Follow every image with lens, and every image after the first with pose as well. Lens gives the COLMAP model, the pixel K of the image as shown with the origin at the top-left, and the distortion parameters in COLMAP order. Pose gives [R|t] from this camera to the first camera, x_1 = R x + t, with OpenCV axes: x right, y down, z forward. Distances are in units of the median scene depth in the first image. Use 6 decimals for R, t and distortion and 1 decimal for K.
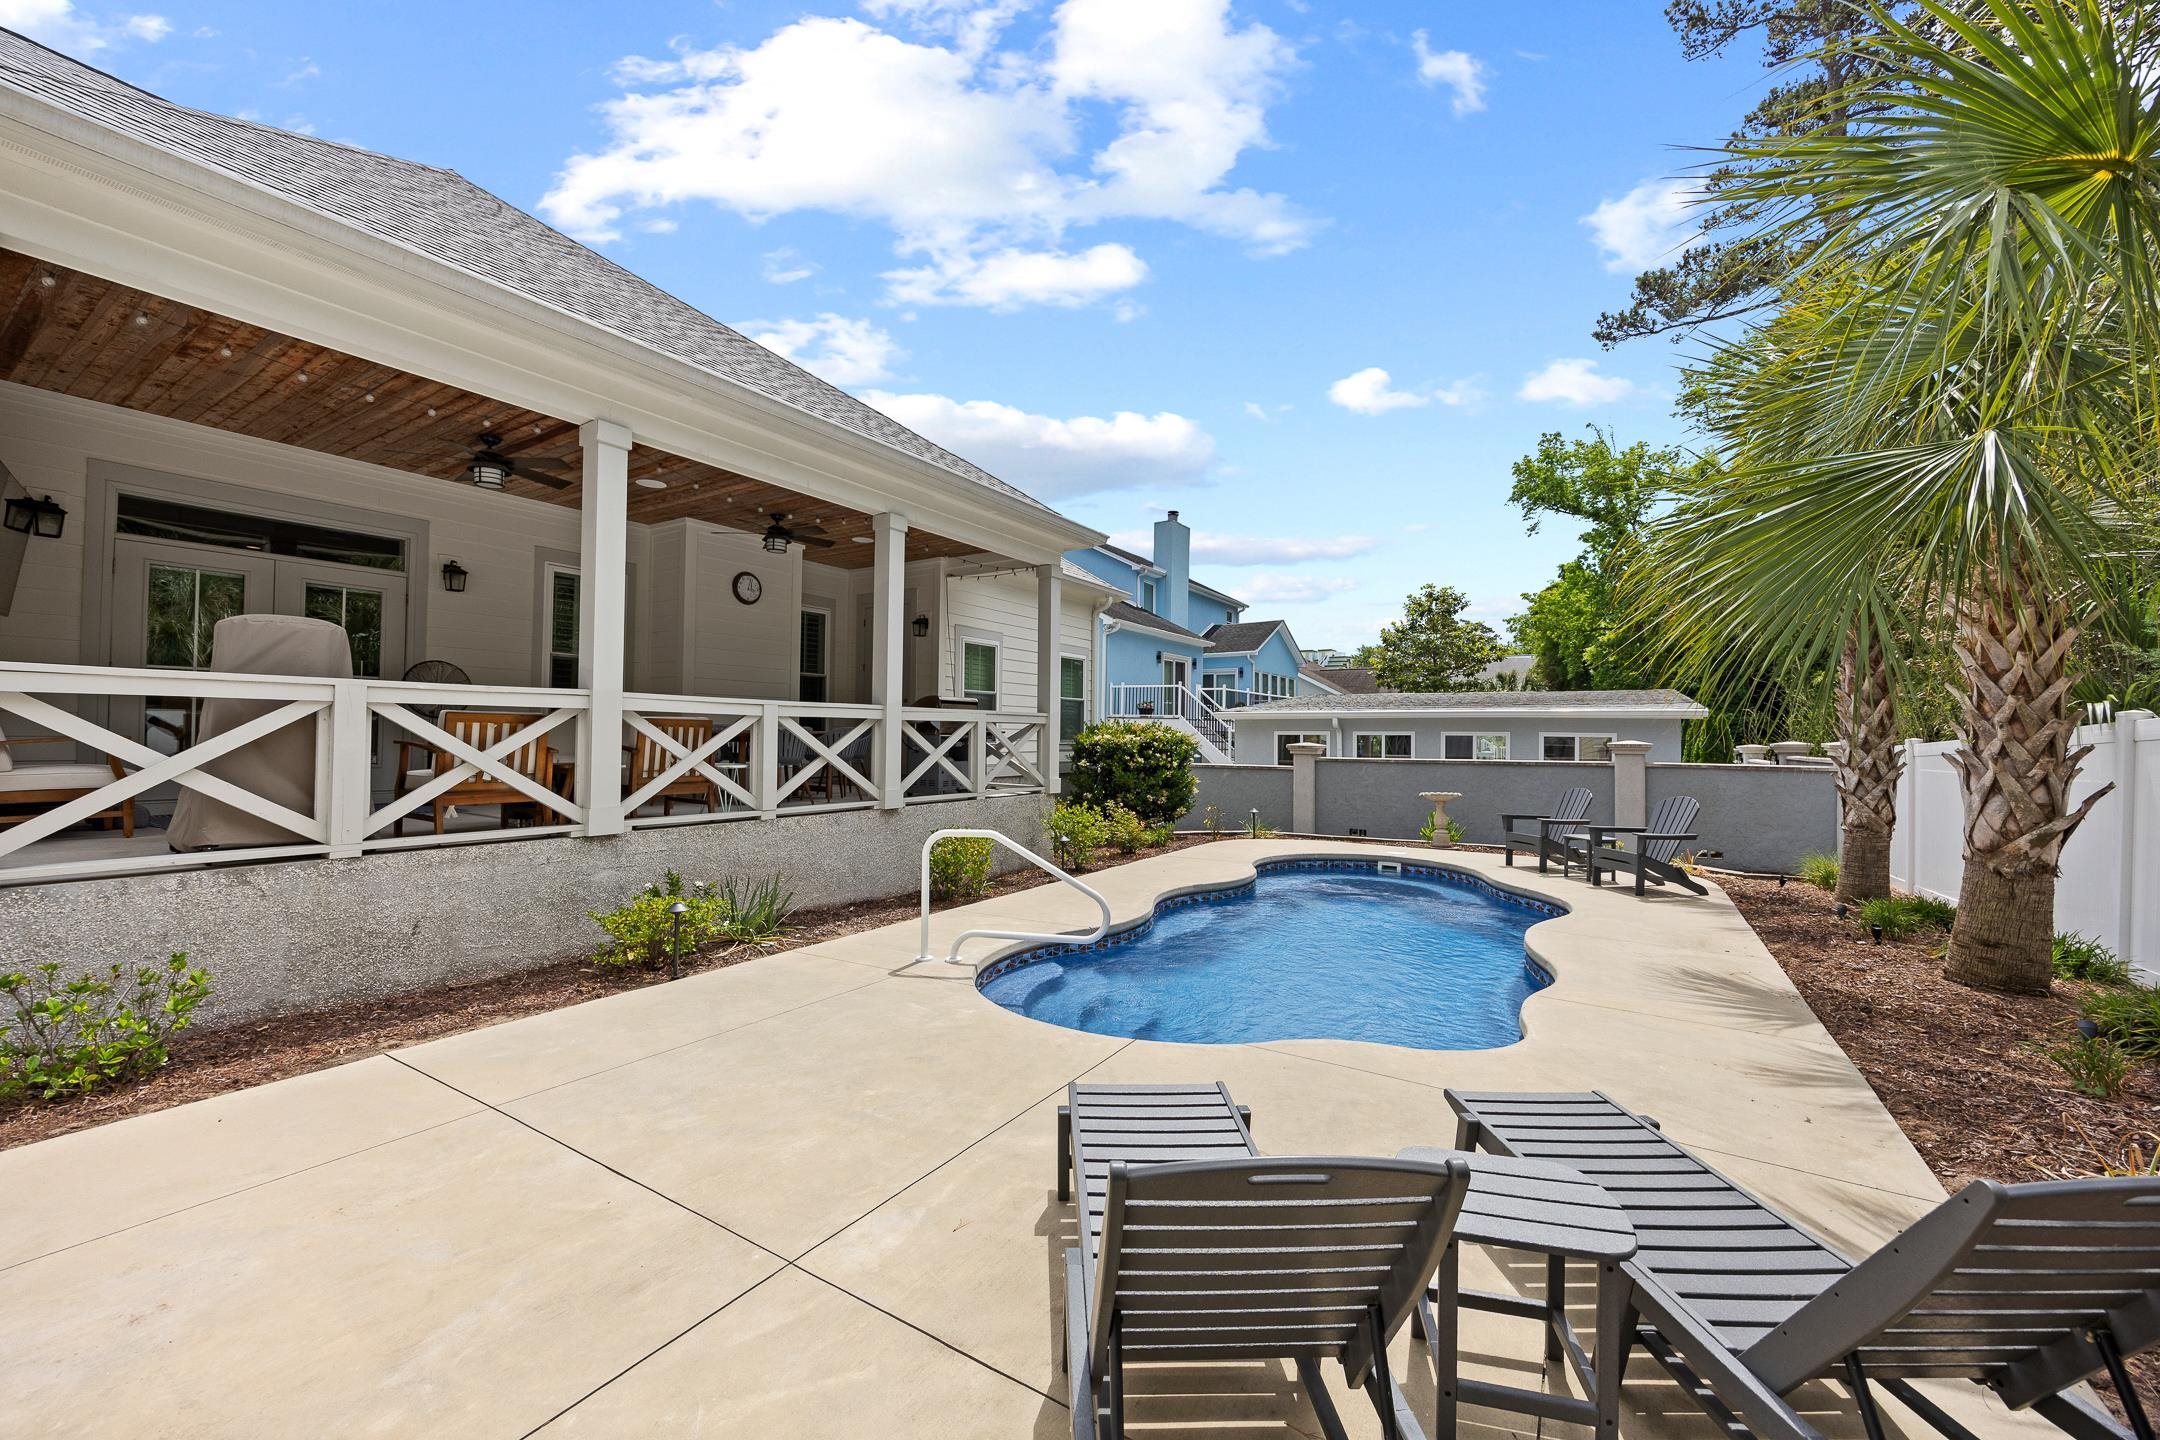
lens RADIAL K [[826.7, 0, 1080.0], [0, 826.7, 720.0], [0, 0, 1]] dist [-0.000736, -0.000061]
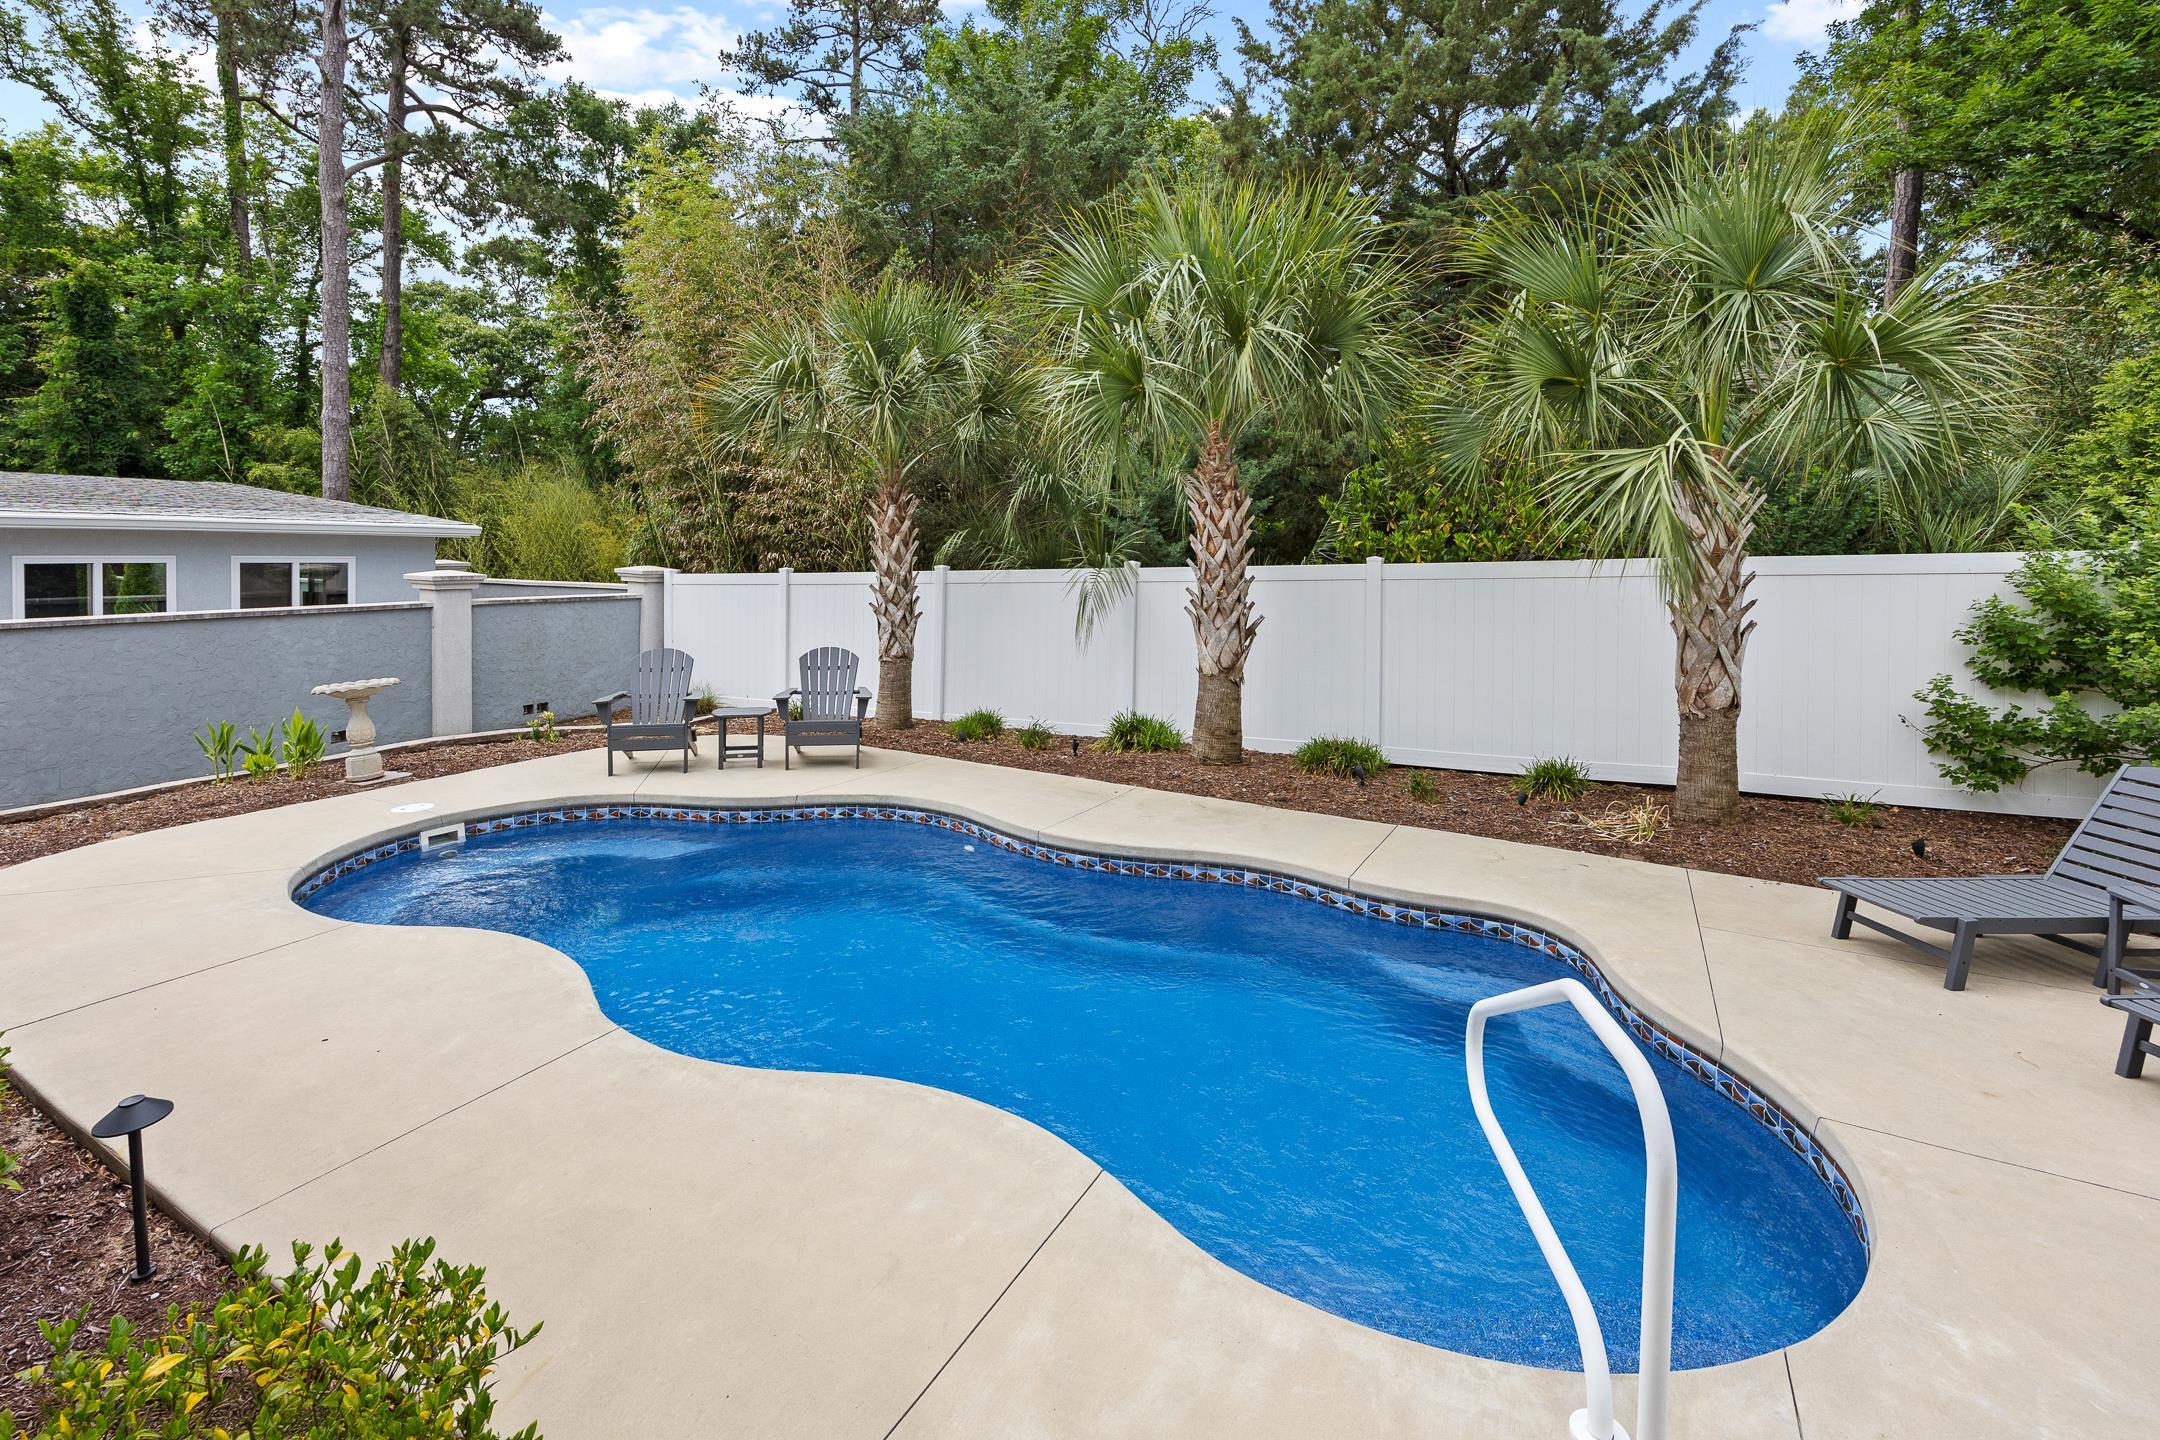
lens RADIAL K [[960.0, 0, 1091.3], [0, 960.0, 574.6], [0, 0, 1]] dist [-0.001378, -0.000122]
pose [[-0.044135, -0.036620, 0.998354, -0.331955], [-0.033540, 0.998819, 0.035154, -0.033462], [-0.998462, -0.031934, -0.045312, 0.802721]]
